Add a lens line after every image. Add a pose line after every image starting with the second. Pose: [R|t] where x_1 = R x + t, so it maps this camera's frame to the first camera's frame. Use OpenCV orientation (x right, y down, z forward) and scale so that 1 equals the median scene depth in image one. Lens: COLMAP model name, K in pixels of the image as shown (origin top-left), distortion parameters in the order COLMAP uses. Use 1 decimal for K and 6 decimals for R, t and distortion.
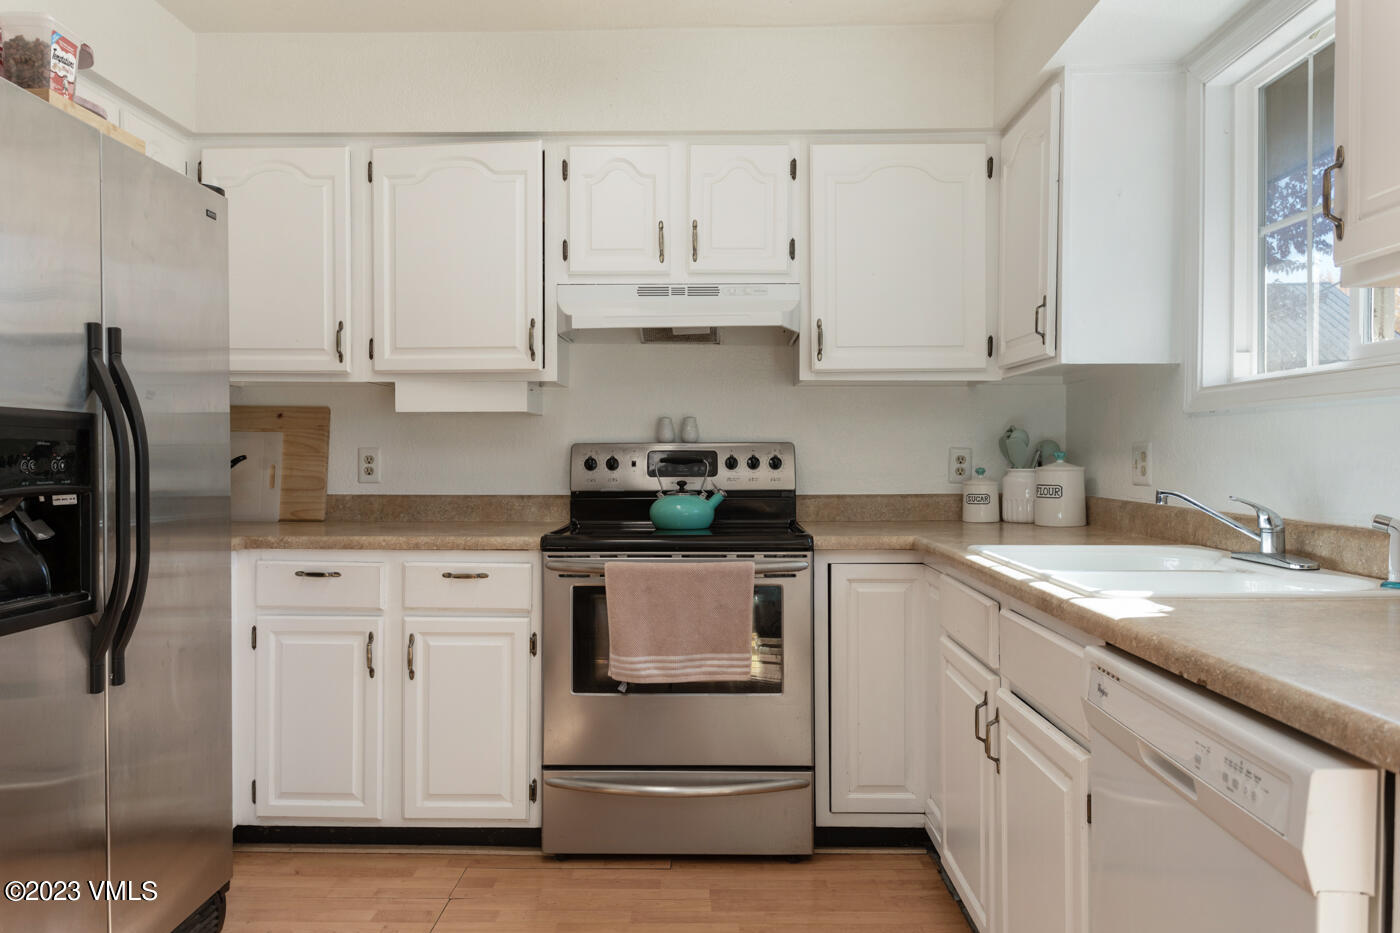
lens RADIAL K [[1003.0, 0, 694.9], [0, 1003.0, 473.0], [0, 0, 1]] dist [0.025785, -0.003217]
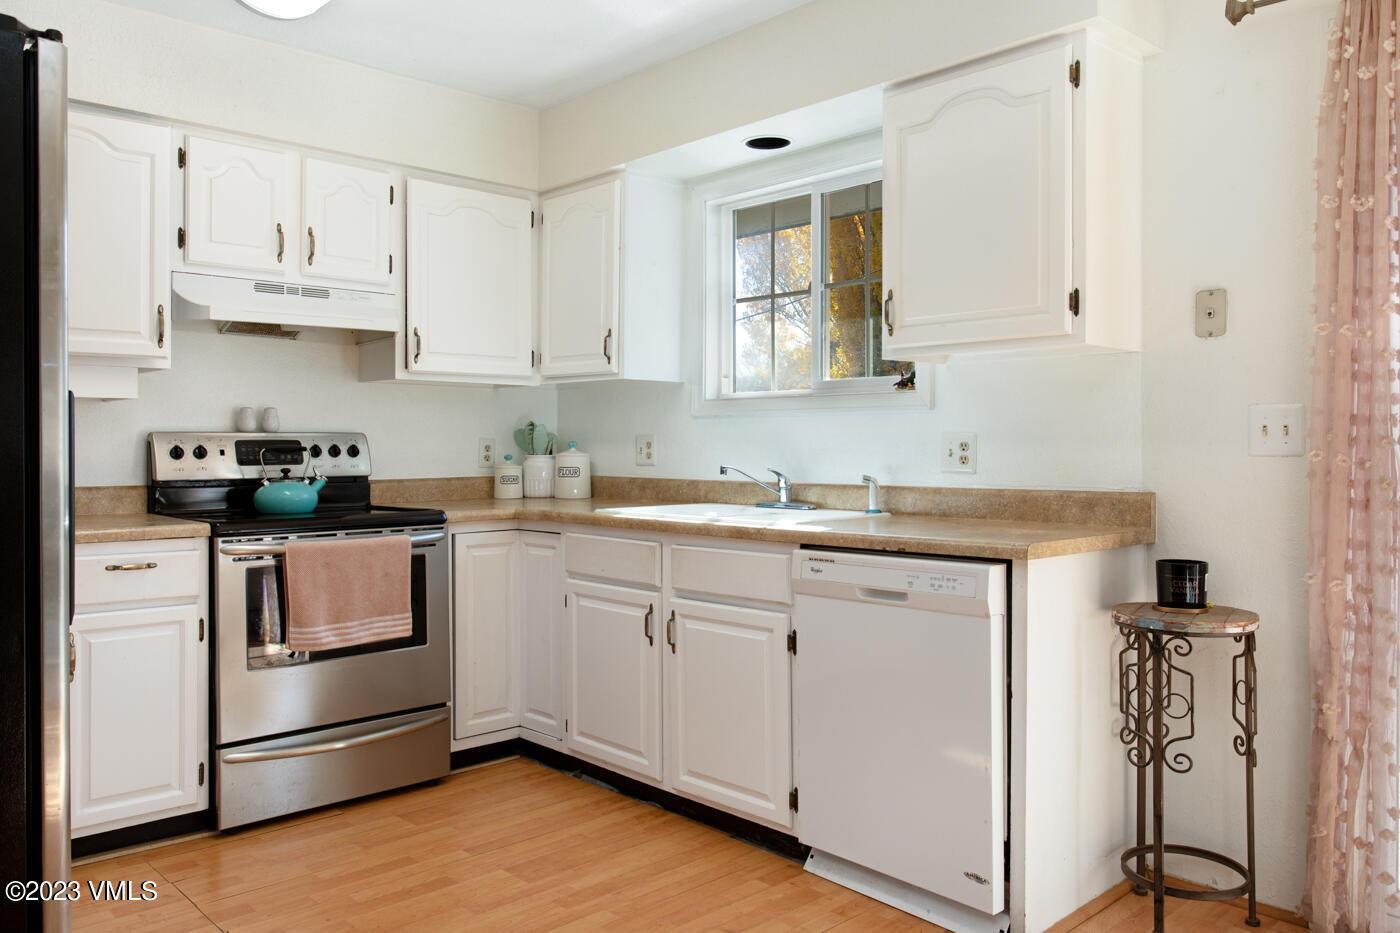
lens RADIAL K [[1056.8, 0, 701.7], [0, 1056.8, 459.6], [0, 0, 1]] dist [0.000501, 0.004587]
pose [[0.714815, -0.008526, 0.699262, -0.499523], [0.012970, 0.999915, -0.001066, 0.005765], [-0.699193, 0.009831, 0.714865, -0.108750]]
